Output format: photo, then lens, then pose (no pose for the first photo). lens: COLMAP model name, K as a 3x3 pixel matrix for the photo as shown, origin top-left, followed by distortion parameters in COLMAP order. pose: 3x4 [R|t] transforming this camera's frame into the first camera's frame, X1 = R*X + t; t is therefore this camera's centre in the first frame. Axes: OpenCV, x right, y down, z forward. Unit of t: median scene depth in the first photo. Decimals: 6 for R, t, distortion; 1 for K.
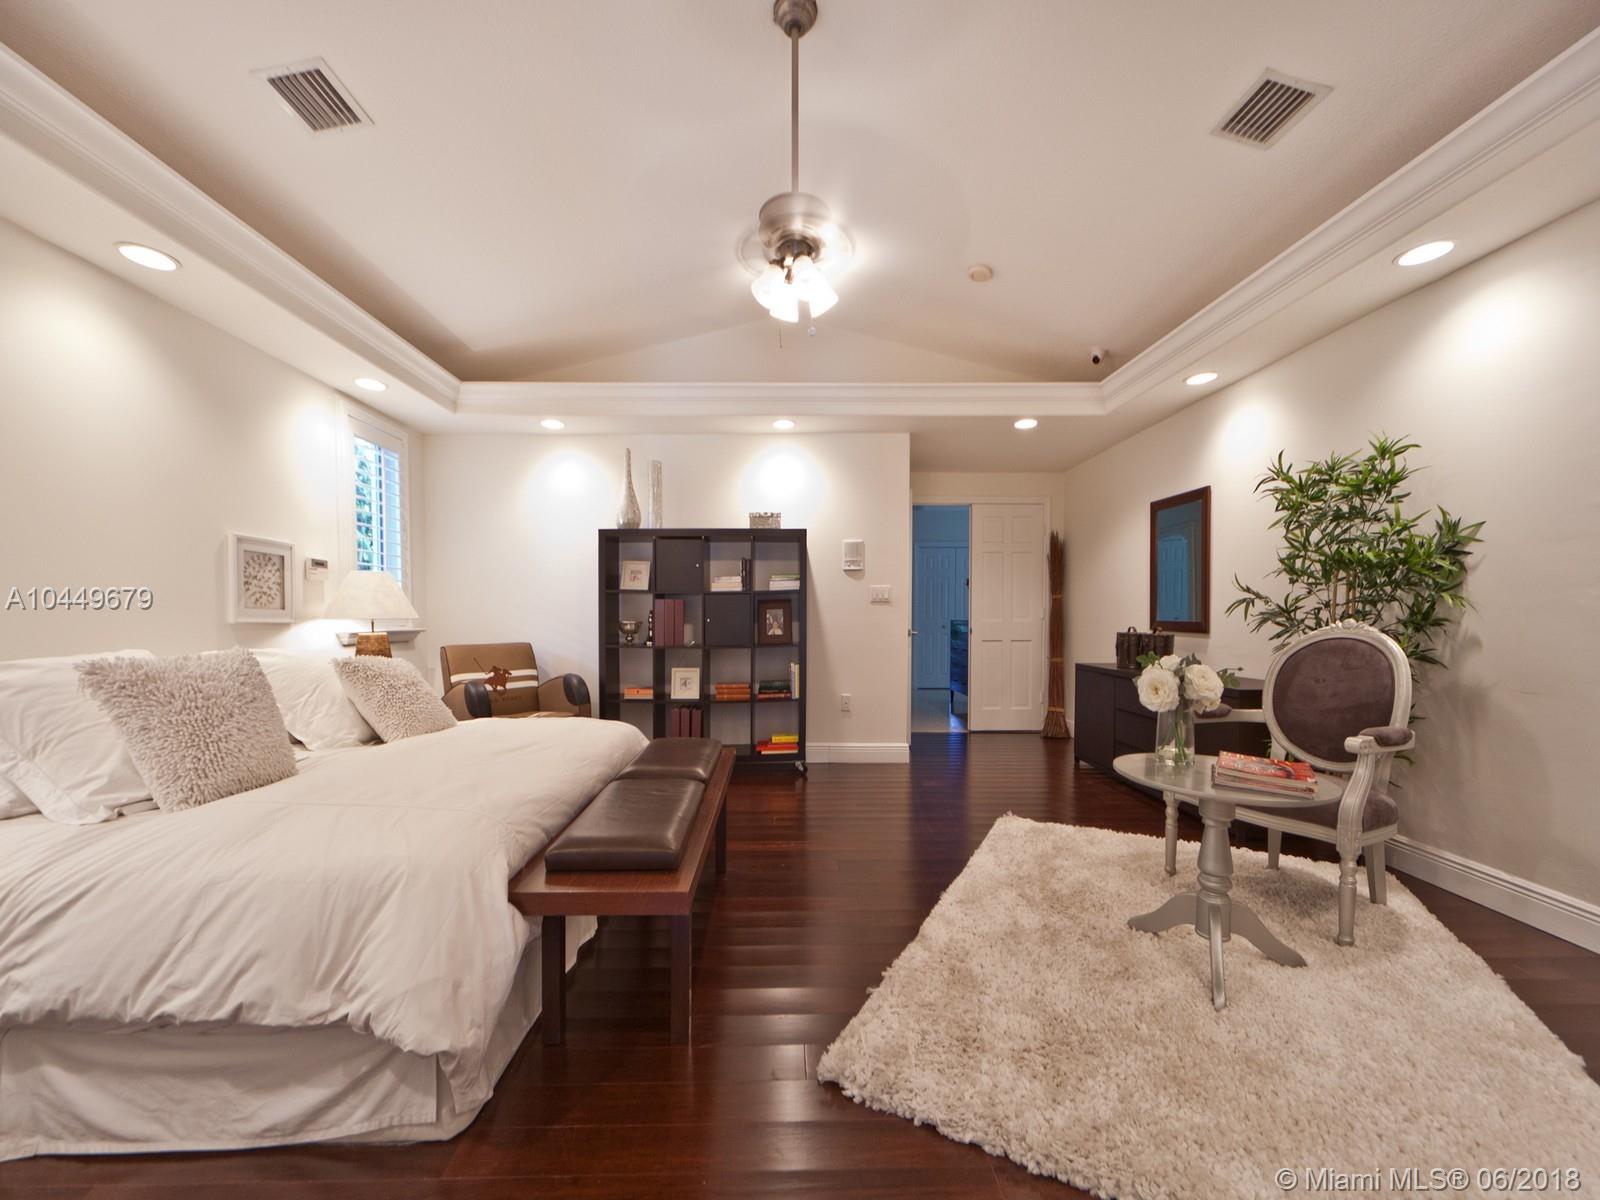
lens RADIAL K [[598.2, 0, 779.1], [0, 598.2, 625.4], [0, 0, 1]] dist [-0.001161, -0.000054]
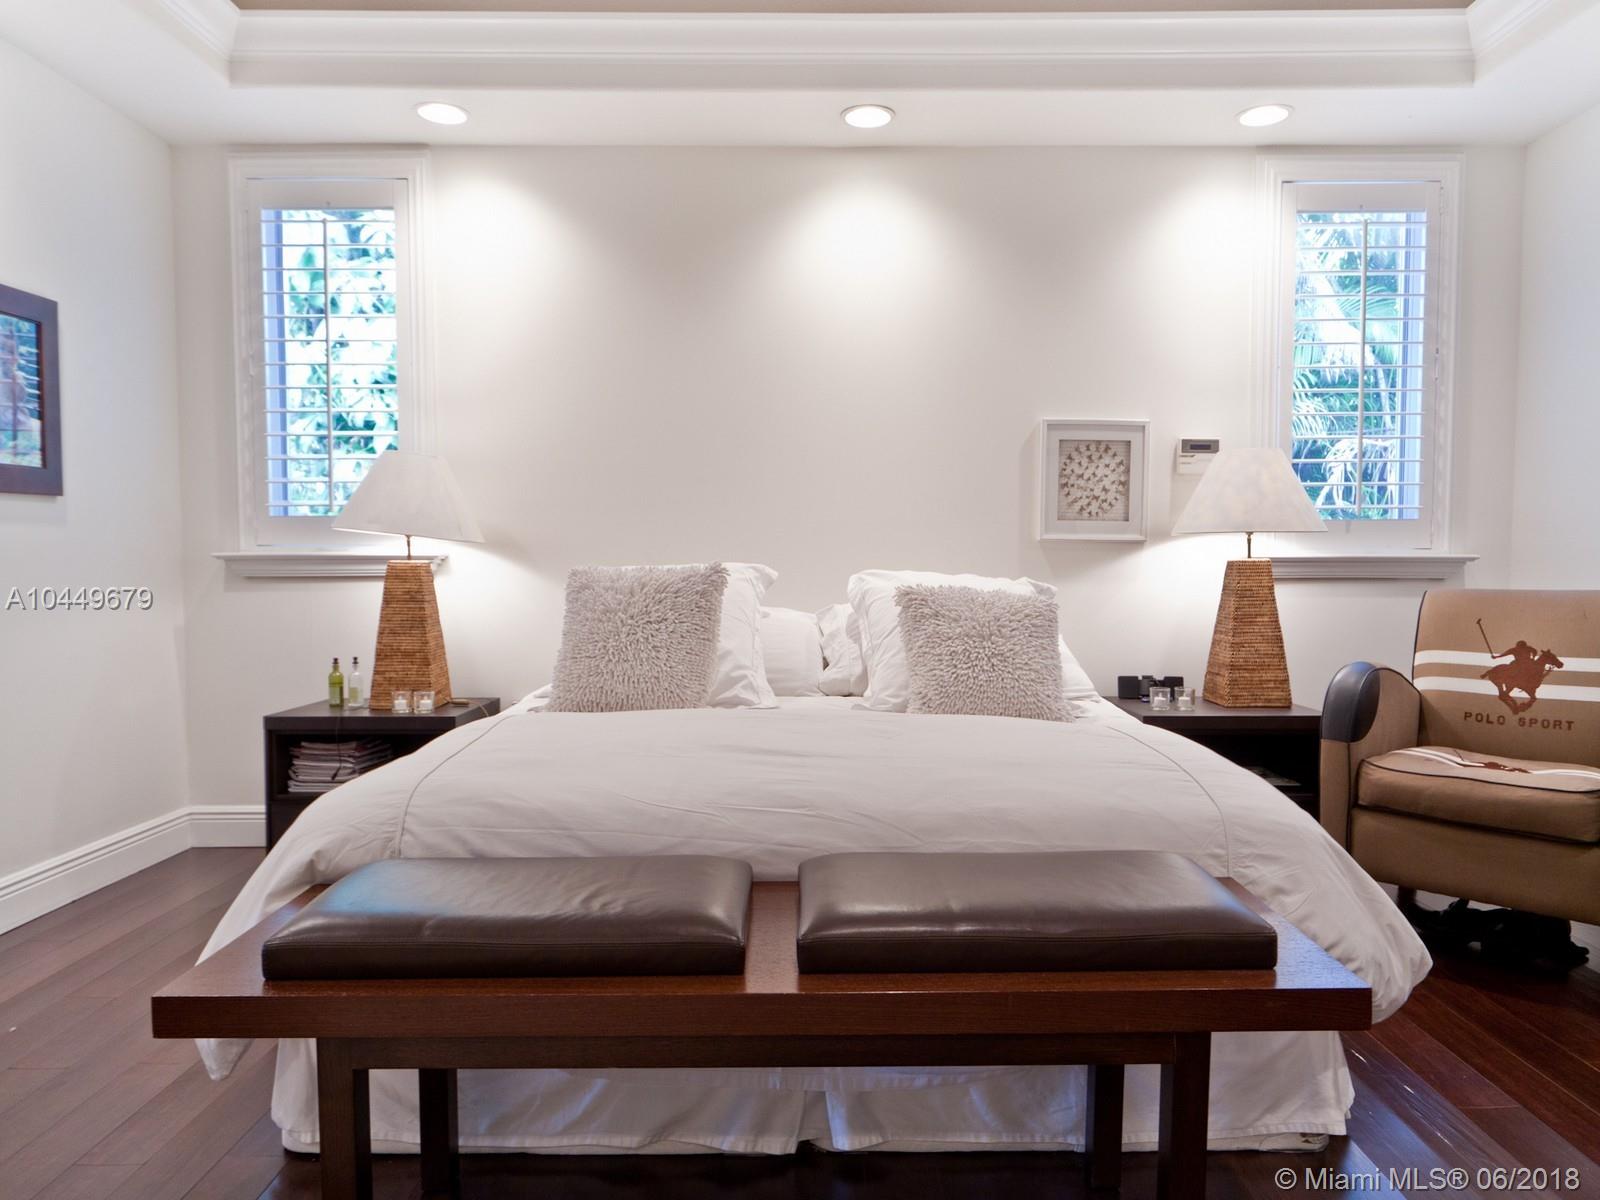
lens RADIAL K [[1032.2, 0, 807.5], [0, 1032.2, 599.5], [0, 0, 1]] dist [-0.016675, -0.005707]
pose [[0.002076, 0.051271, -0.998683, 0.342581], [-0.010517, 0.998631, 0.051247, 0.006494], [0.999943, 0.010397, 0.002612, 0.641026]]
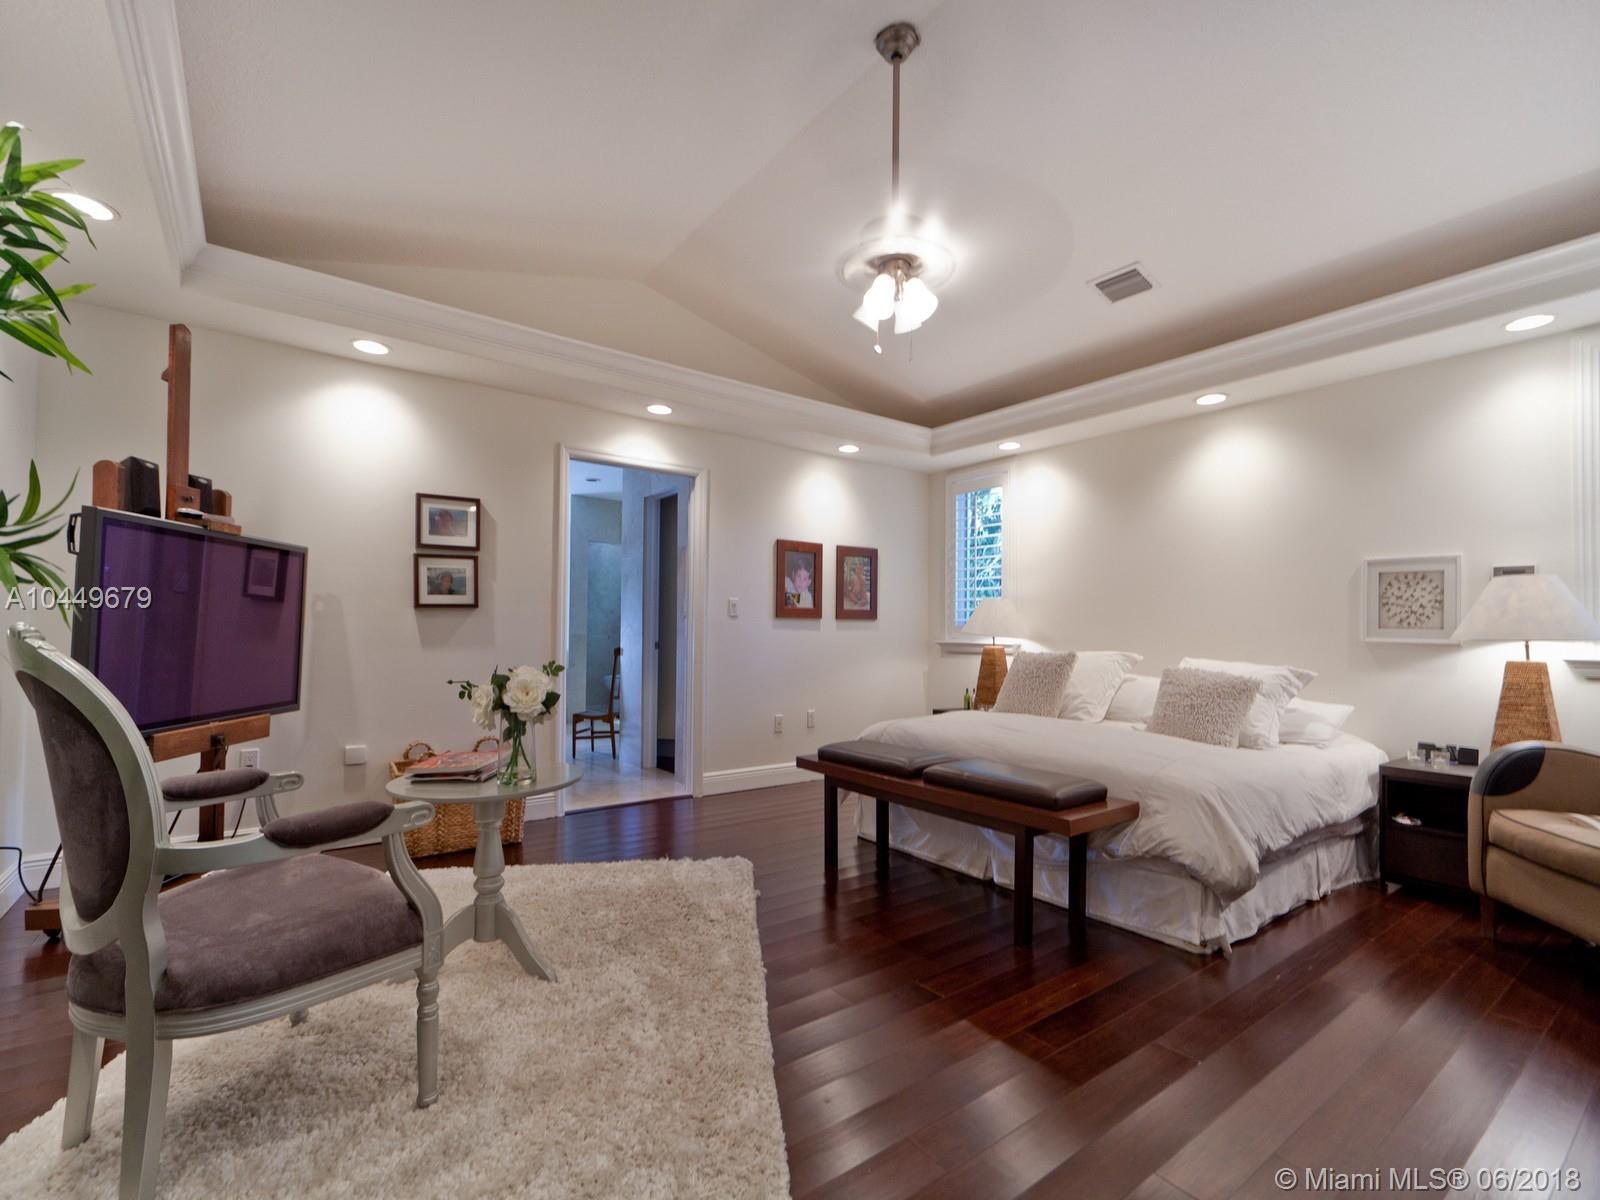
lens RADIAL K [[742.6, 0, 806.5], [0, 742.6, 601.4], [0, 0, 1]] dist [-0.000225, -0.000156]
pose [[-0.807577, -0.028295, -0.589083, 0.634437], [-0.013585, 0.999476, -0.029383, -0.022513], [0.589605, -0.015726, -0.807538, 1.354318]]
